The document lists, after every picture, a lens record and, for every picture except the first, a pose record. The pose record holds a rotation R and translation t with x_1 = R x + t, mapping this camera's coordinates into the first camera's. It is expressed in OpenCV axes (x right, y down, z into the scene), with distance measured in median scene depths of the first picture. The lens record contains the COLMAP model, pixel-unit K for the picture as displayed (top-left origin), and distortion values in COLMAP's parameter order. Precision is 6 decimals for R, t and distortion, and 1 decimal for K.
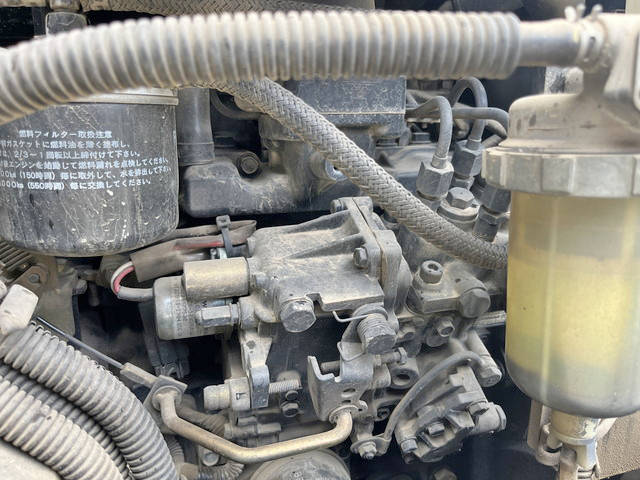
lens RADIAL K [[481.3, 0, 320.0], [0, 481.3, 240.0], [0, 0, 1]] dist [0.069538, -0.099844]
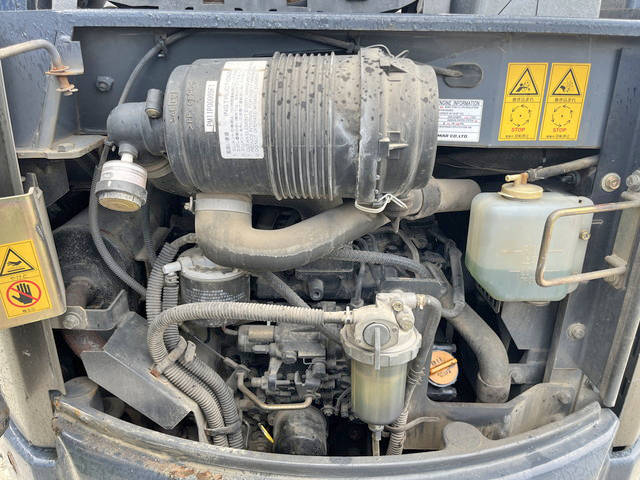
lens RADIAL K [[481.3, 0, 320.0], [0, 481.3, 240.0], [0, 0, 1]] dist [0.069538, -0.099844]
pose [[0.962580, 0.118633, -0.243651, 0.600791], [-0.082415, 0.984654, 0.153835, -0.781856], [0.258162, -0.127998, 0.957585, -1.170803]]
